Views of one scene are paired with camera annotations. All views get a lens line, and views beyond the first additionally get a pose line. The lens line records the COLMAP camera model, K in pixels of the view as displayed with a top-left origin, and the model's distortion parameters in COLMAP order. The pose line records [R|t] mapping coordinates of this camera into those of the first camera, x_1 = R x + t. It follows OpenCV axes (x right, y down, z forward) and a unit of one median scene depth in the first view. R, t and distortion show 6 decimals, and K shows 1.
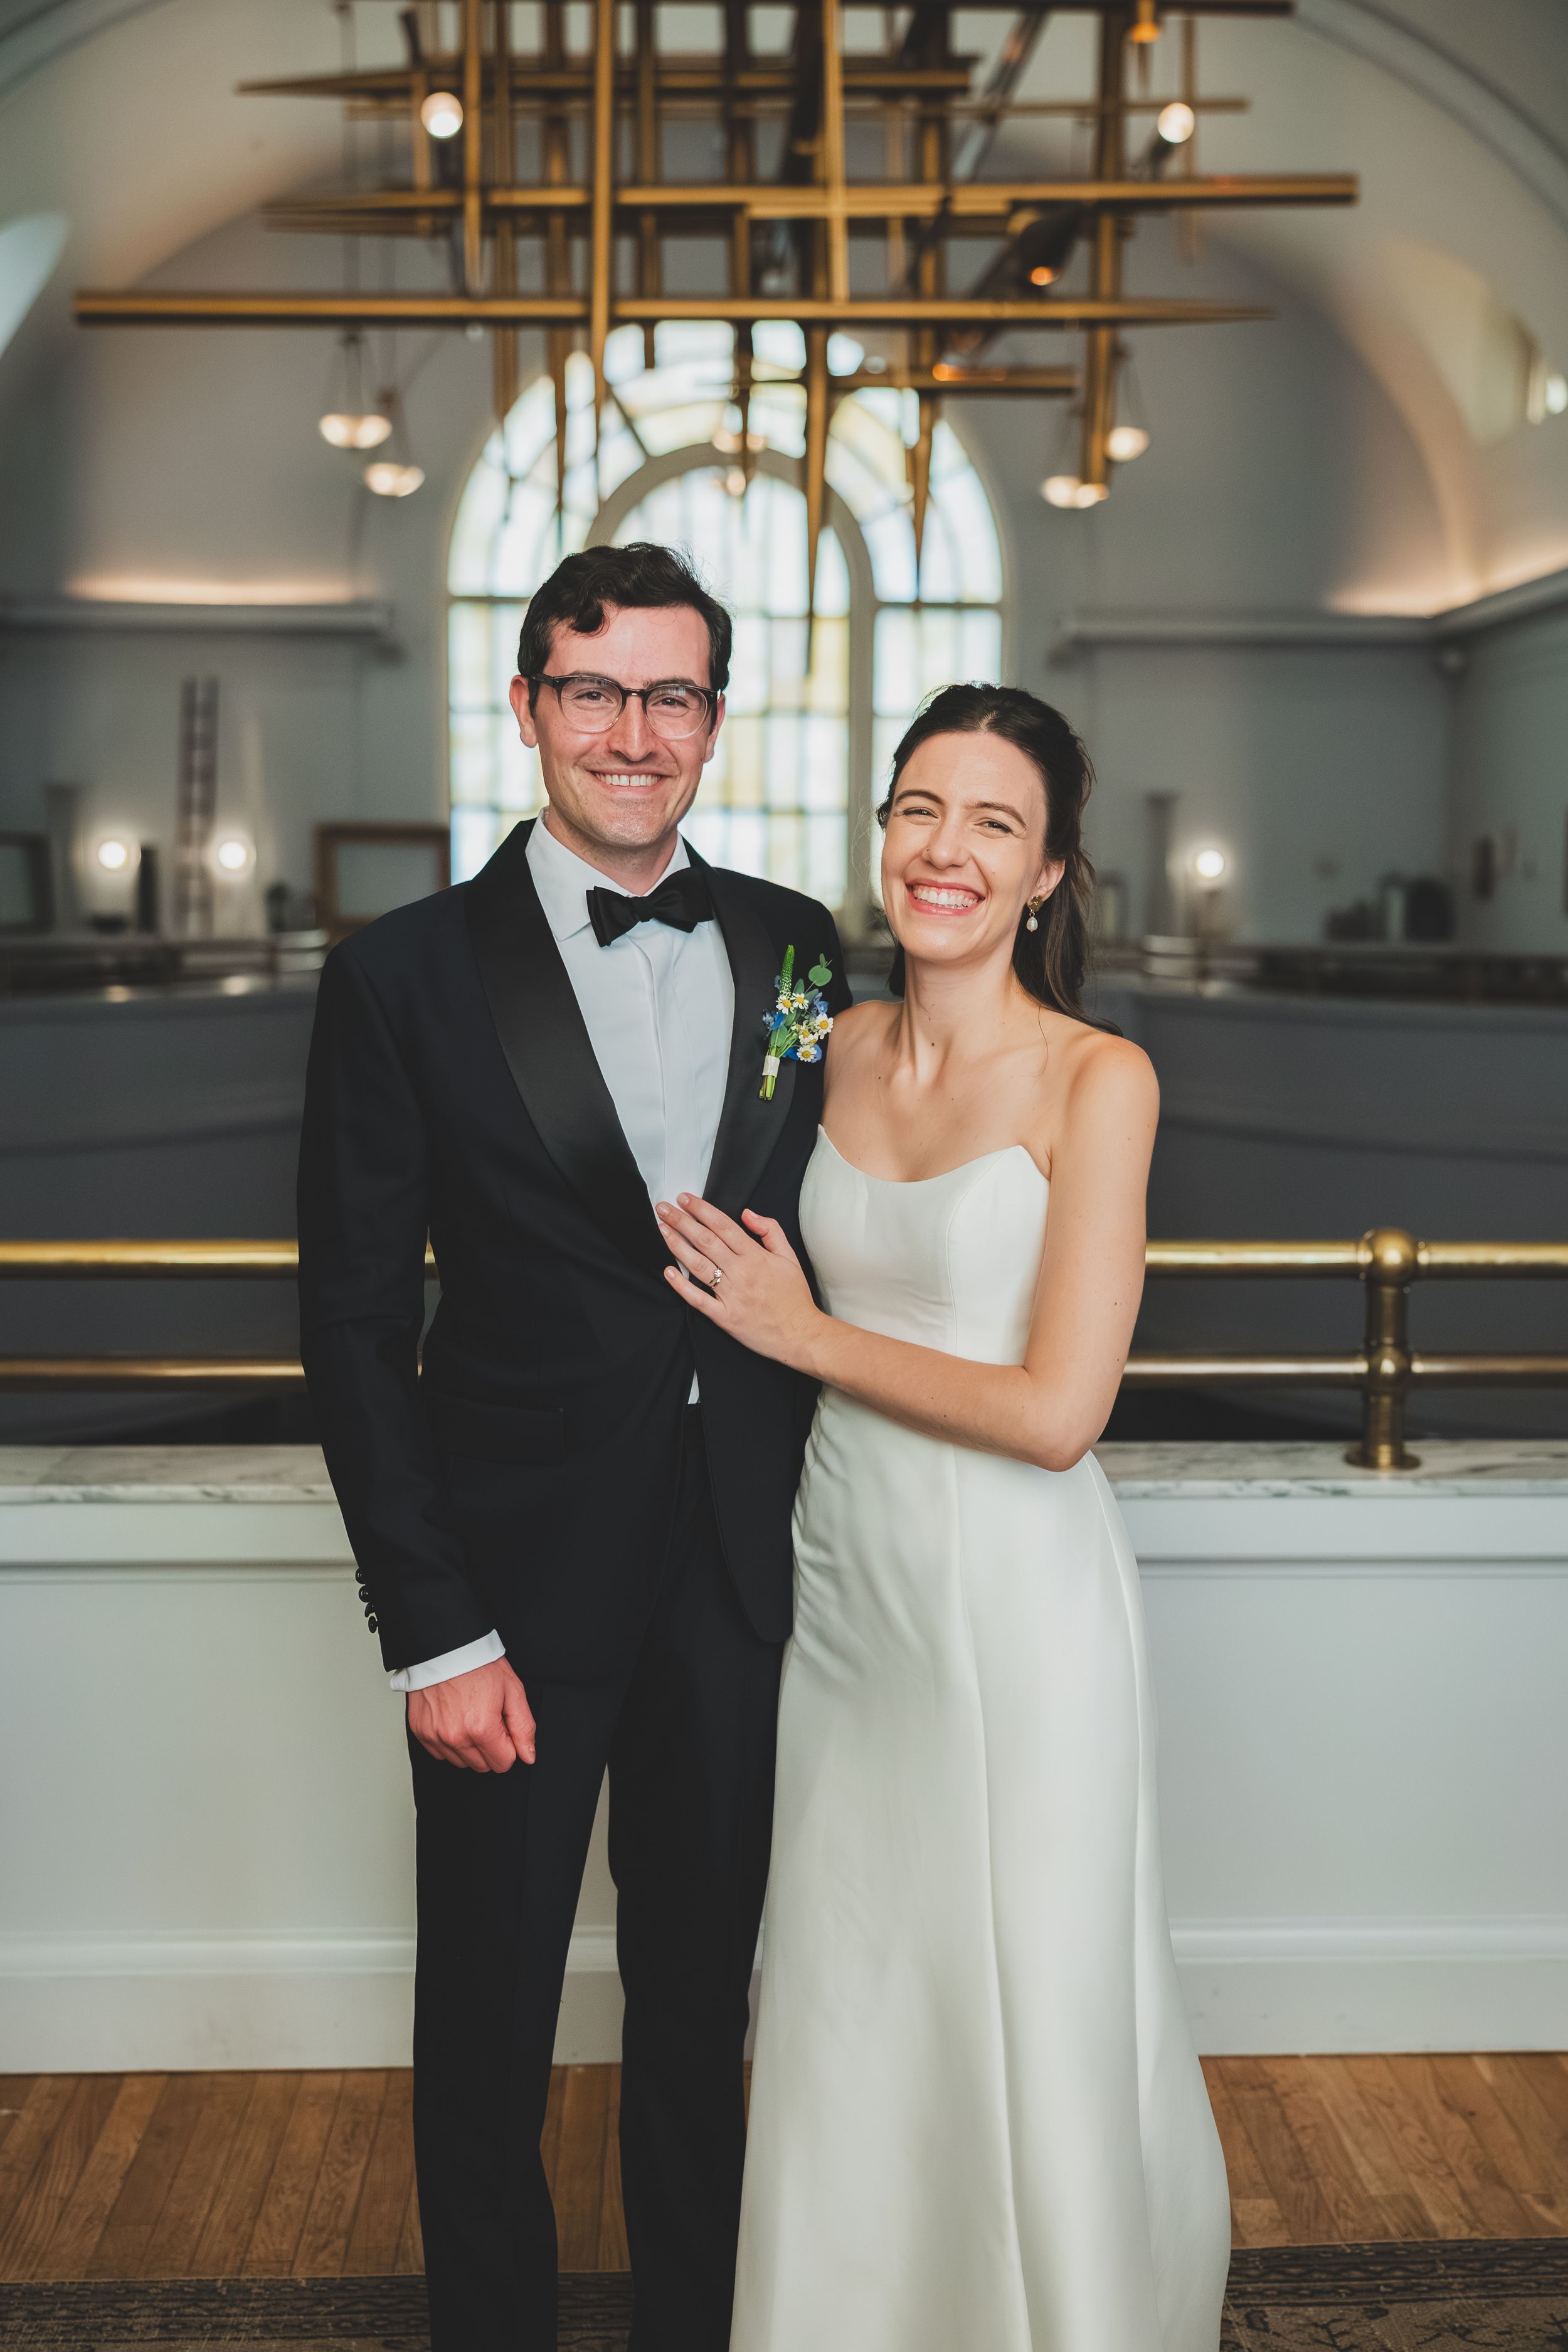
lens RADIAL K [[2048.6, 0, 798.5], [0, 2048.6, 1136.0], [0, 0, 1]] dist [-0.002159, 0.154925]
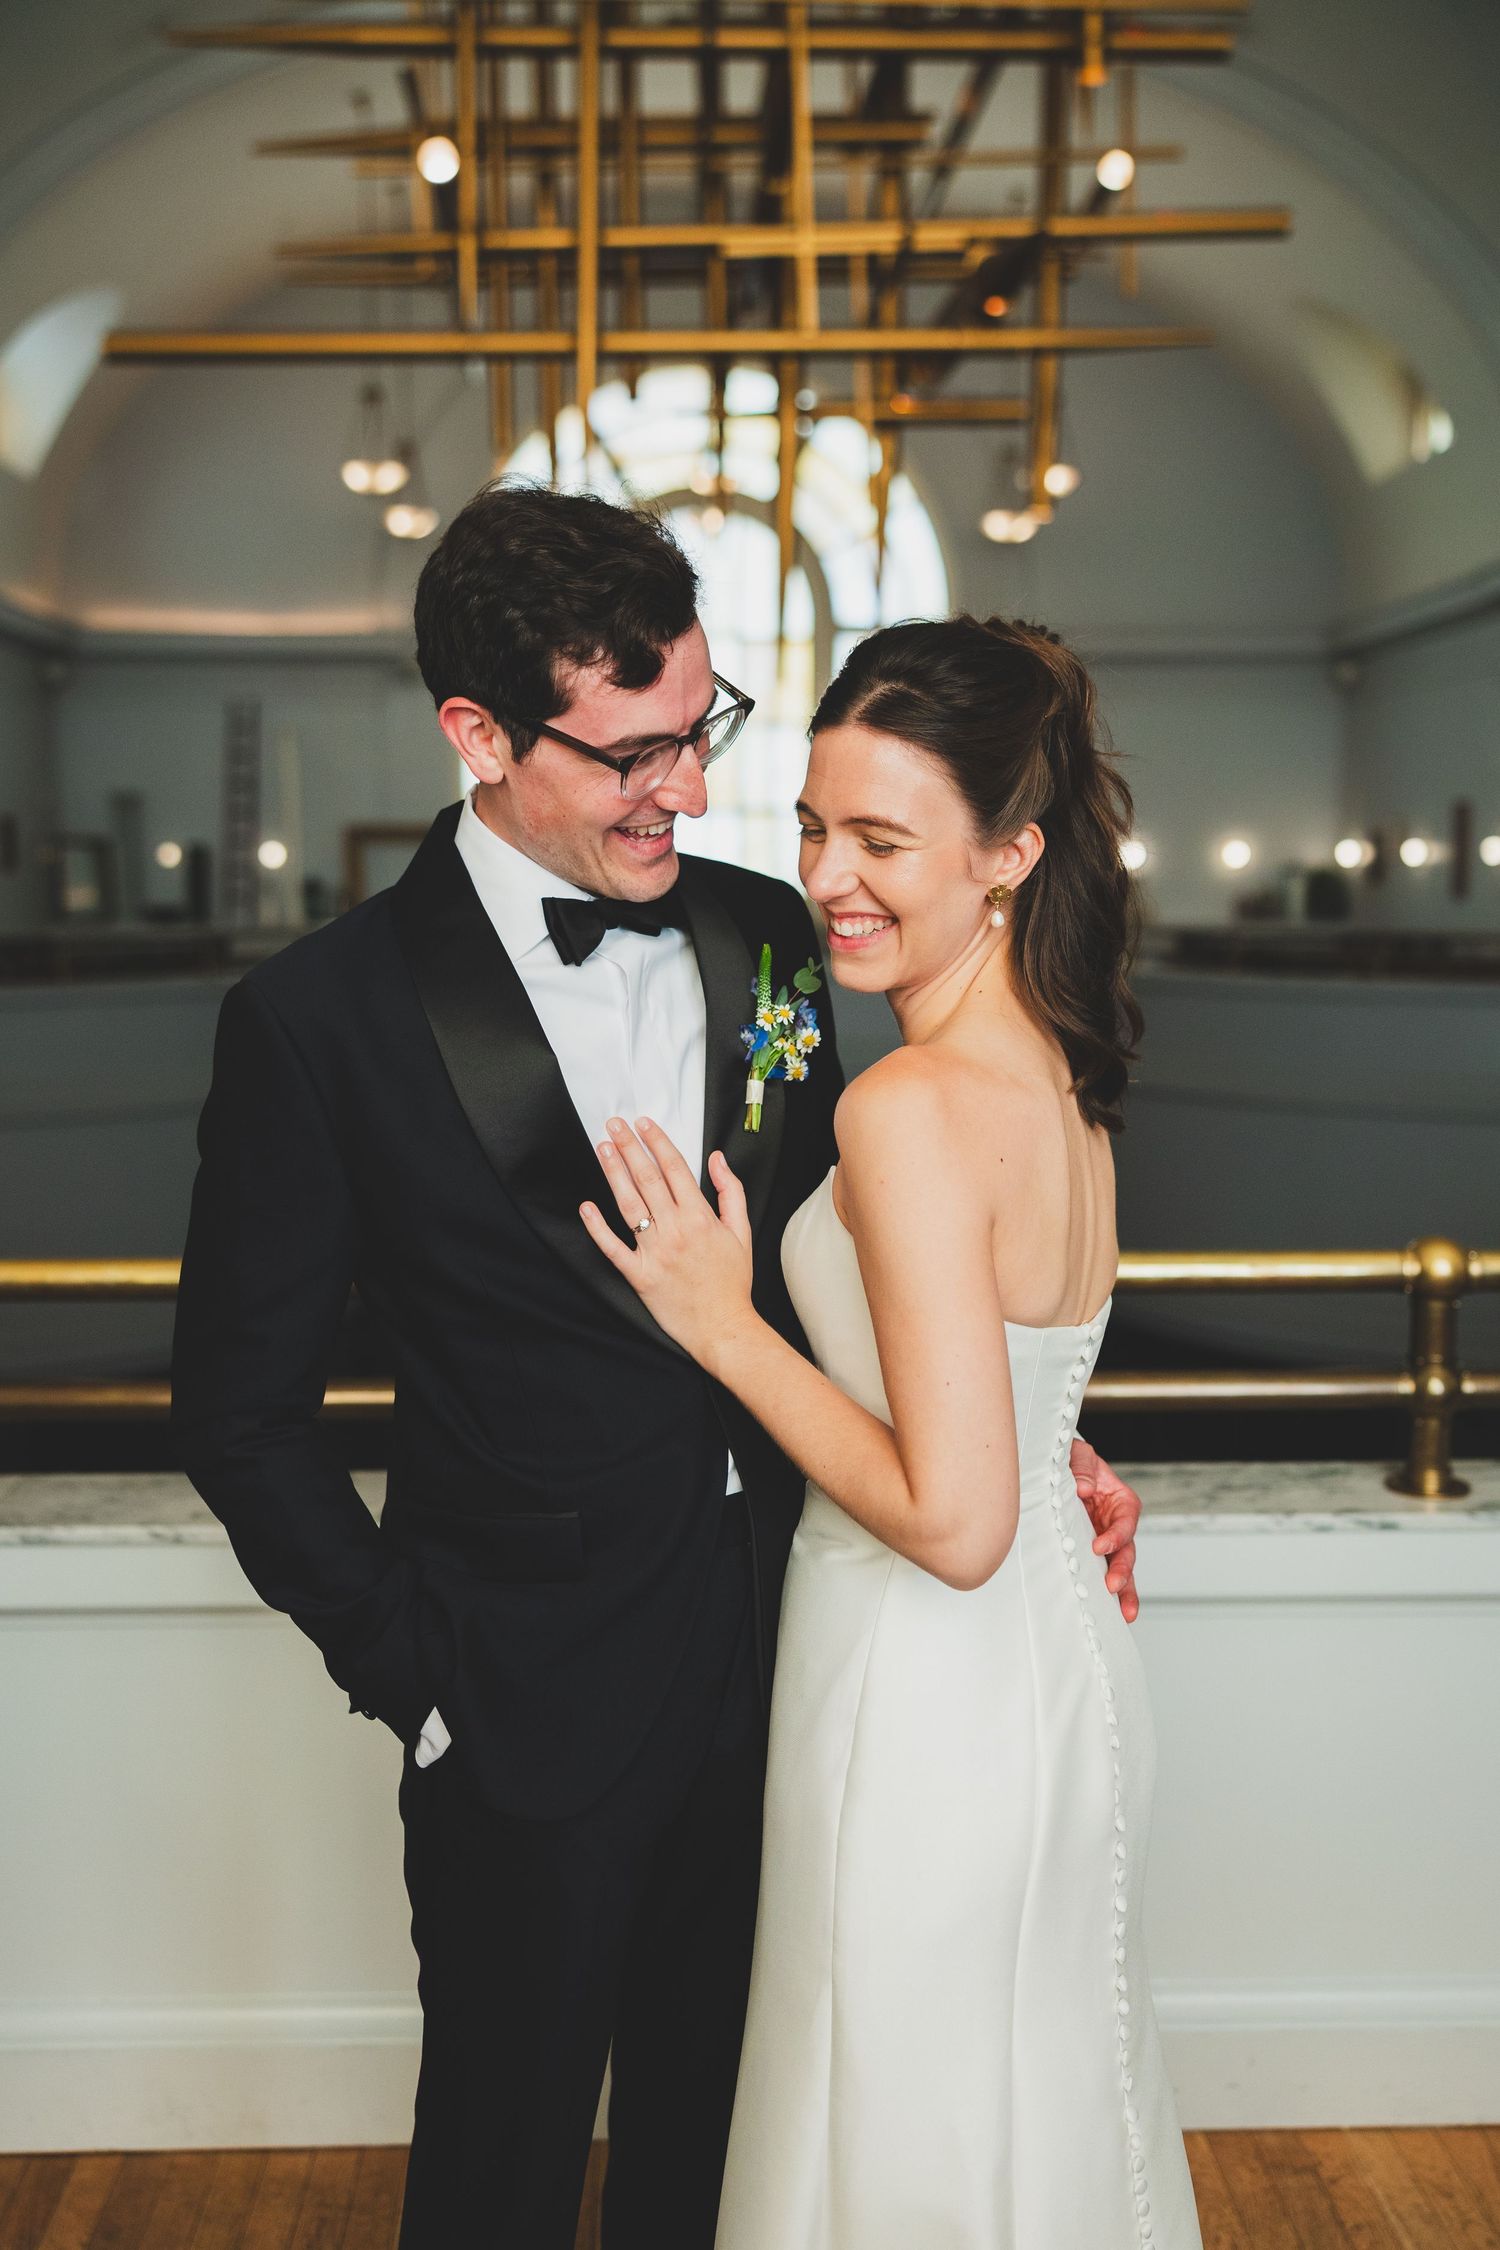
lens RADIAL K [[1789.0, 0, 750.0], [0, 1789.0, 1125.0], [0, 0, 1]] dist [-0.000867, 0.080146]
pose [[0.999943, -0.004829, -0.009536, -0.013089], [0.004975, 0.999871, 0.015302, -0.018981], [0.009461, -0.015348, 0.999837, 0.190611]]
